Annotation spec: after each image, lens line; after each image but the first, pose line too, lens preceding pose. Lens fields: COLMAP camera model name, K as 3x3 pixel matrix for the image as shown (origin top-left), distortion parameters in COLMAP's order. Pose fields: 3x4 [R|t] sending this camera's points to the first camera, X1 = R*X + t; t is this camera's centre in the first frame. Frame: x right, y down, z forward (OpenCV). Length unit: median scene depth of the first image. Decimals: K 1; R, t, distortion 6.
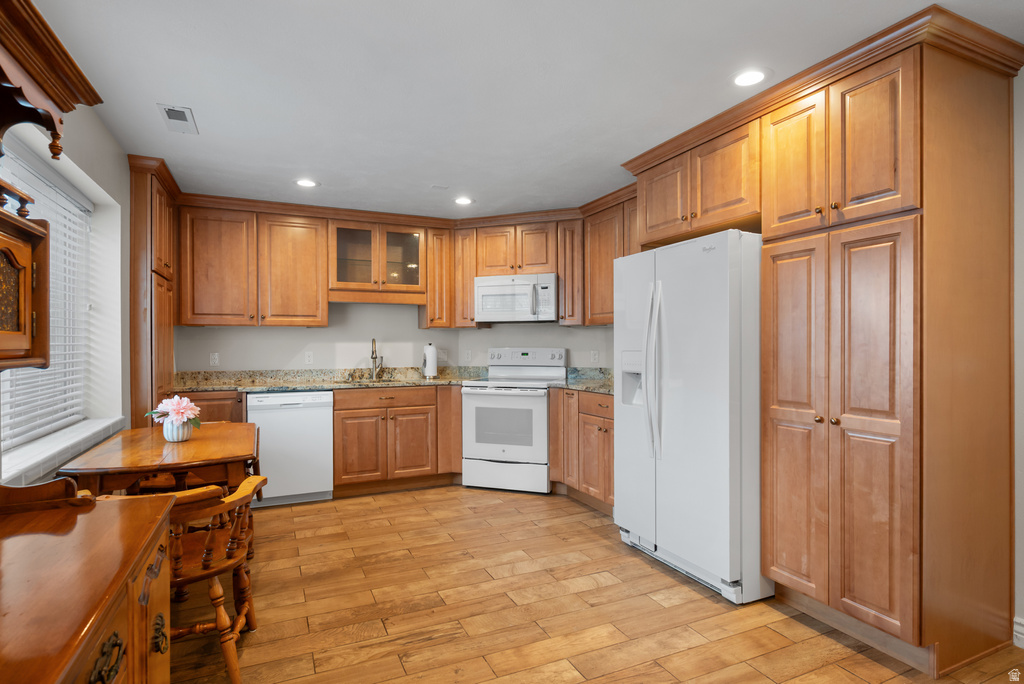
lens RADIAL K [[536.8, 0, 516.0], [0, 536.8, 345.6], [0, 0, 1]] dist [-0.000115, -0.000223]
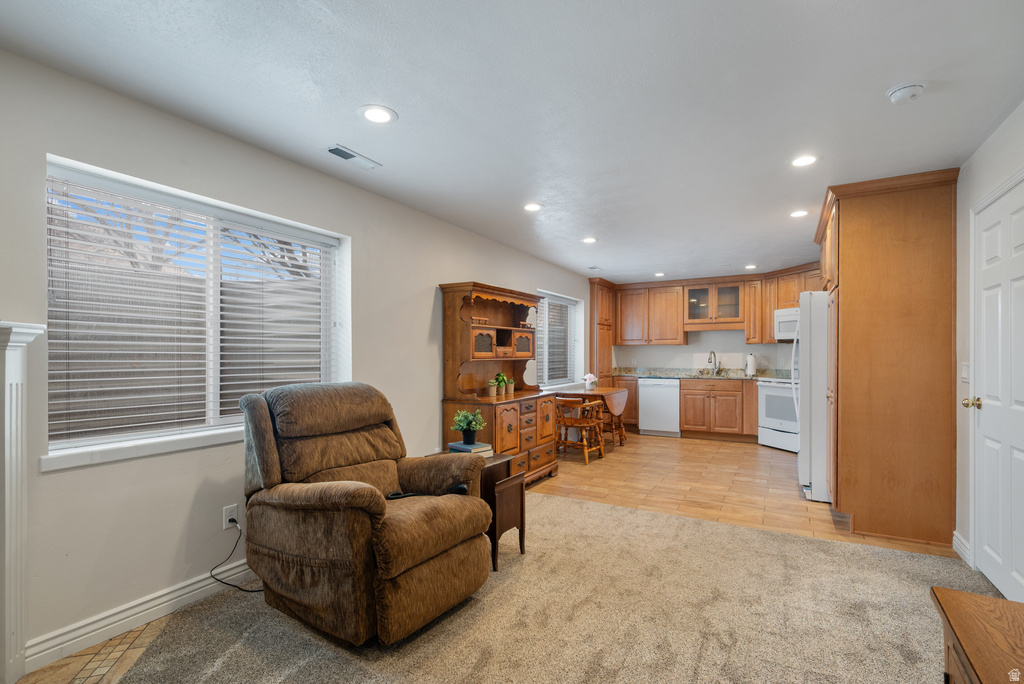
lens RADIAL K [[485.9, 0, 512.9], [0, 485.9, 356.4], [0, 0, 1]] dist [0.004561, 0.000358]
pose [[0.578615, 0.004999, -0.815585, 0.663158], [-0.001143, 0.999985, 0.005318, -0.003380], [0.815600, -0.002145, 0.578612, -0.429140]]
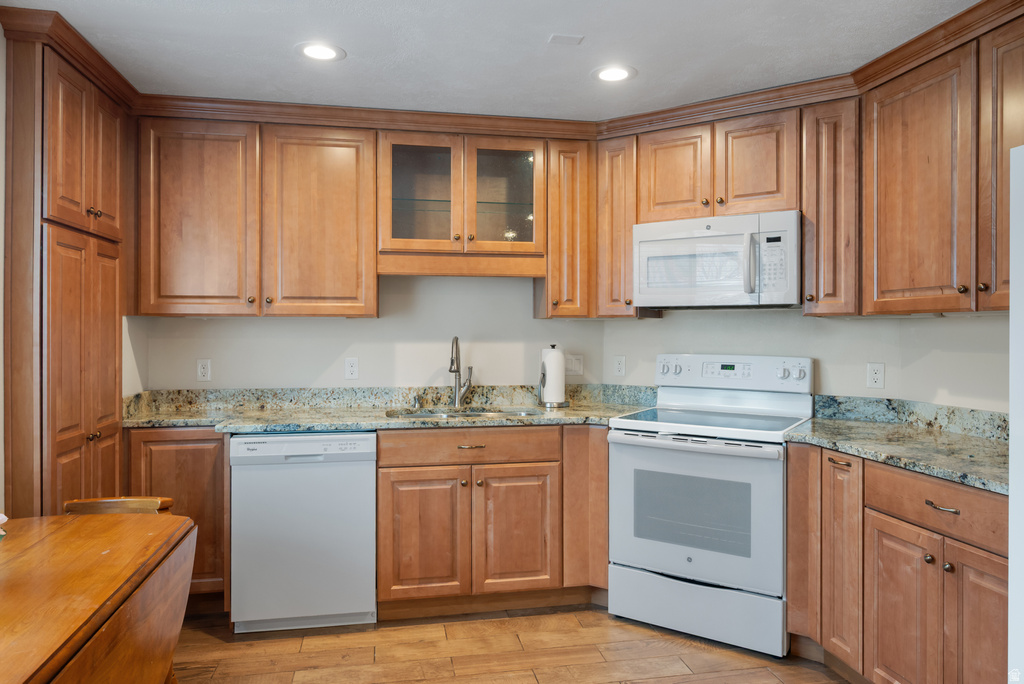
lens RADIAL K [[669.4, 0, 514.4], [0, 669.4, 332.9], [0, 0, 1]] dist [-0.005586, 0.005031]
pose [[0.970973, 0.006717, -0.239093, -0.033891], [-0.005831, 0.999973, 0.004413, -0.021818], [0.239117, -0.002891, 0.970987, 0.337166]]
